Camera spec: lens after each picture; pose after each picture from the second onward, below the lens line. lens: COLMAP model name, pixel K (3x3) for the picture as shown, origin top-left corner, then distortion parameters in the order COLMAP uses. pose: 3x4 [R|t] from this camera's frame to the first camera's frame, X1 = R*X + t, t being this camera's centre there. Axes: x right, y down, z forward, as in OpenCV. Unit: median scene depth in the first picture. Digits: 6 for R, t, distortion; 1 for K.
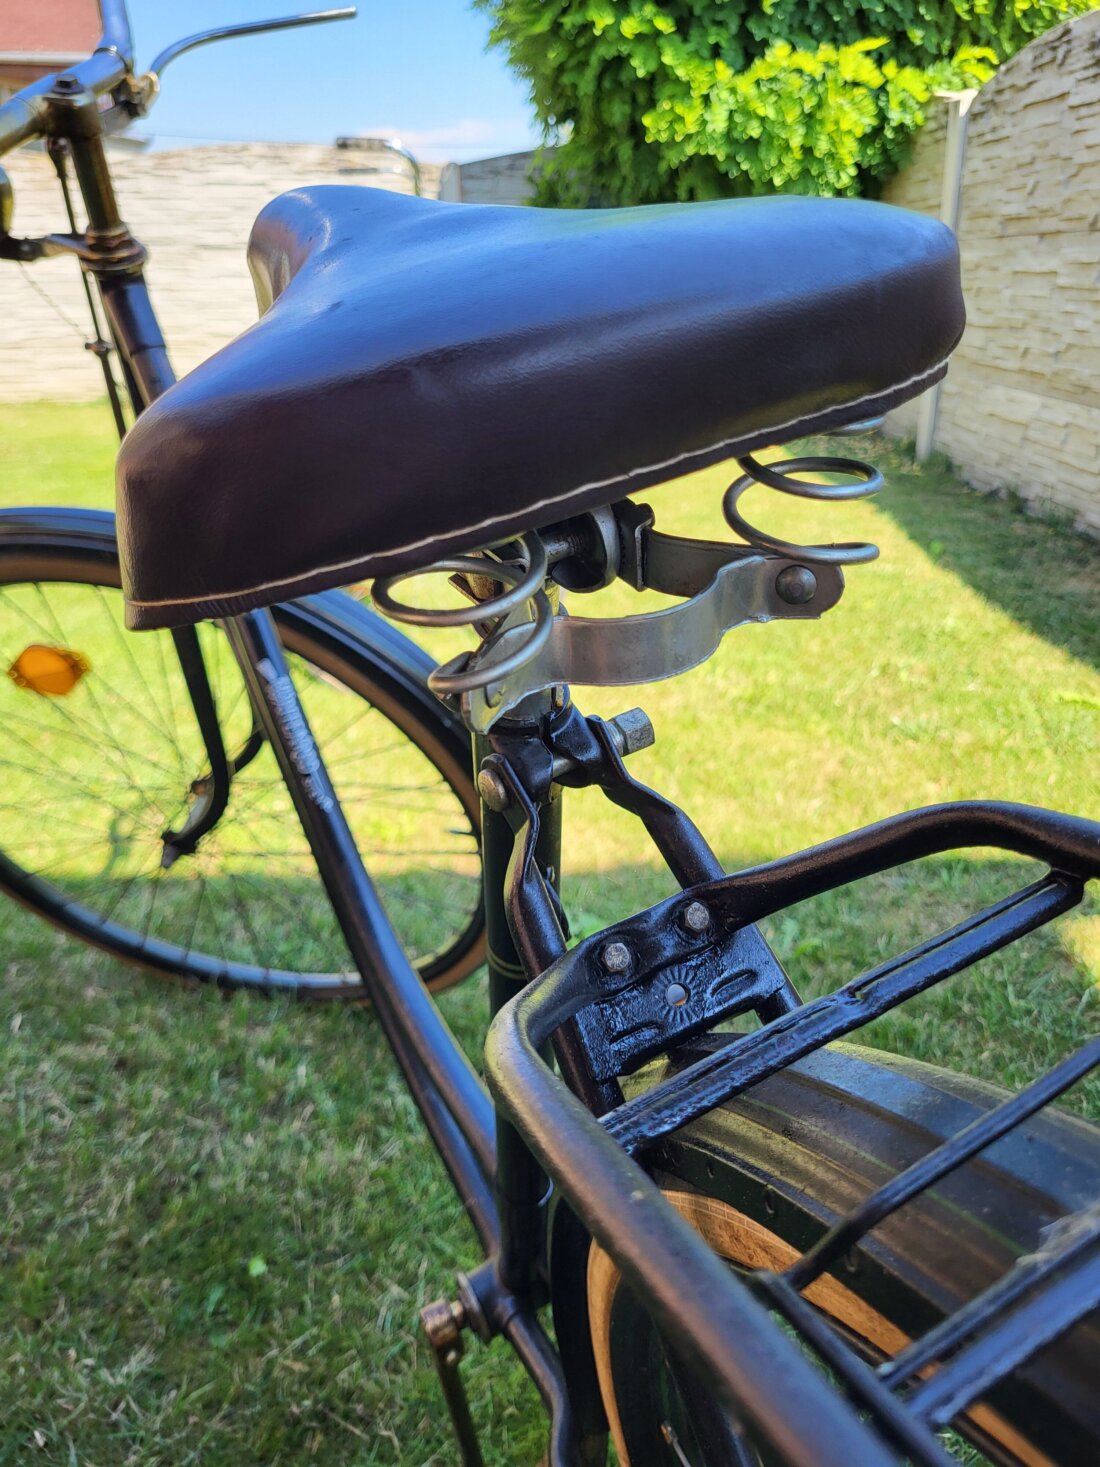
lens RADIAL K [[1132.0, 0, 550.0], [0, 1132.0, 733.5], [0, 0, 1]] dist [0.021532, -0.037107]
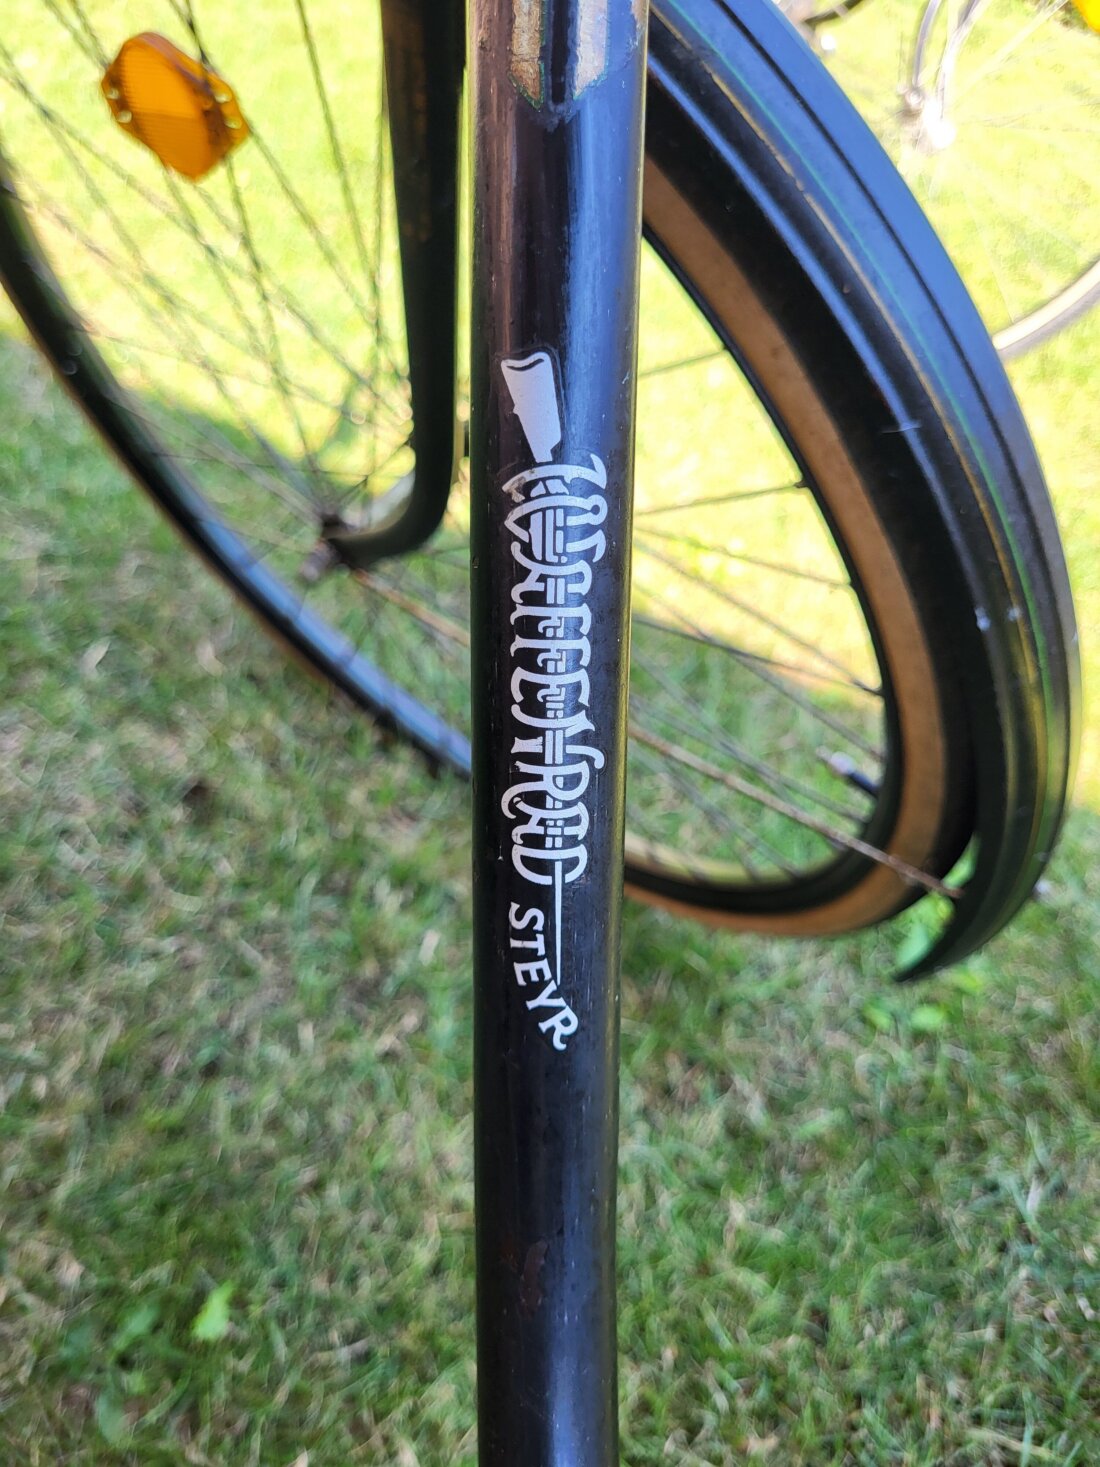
lens RADIAL K [[1132.0, 0, 550.0], [0, 1132.0, 733.5], [0, 0, 1]] dist [0.021532, -0.037107]
pose [[0.895096, 0.417482, -0.156563, -0.109628], [-0.337863, 0.864205, 0.372825, -0.050848], [0.290951, -0.280818, 0.914598, 0.479248]]
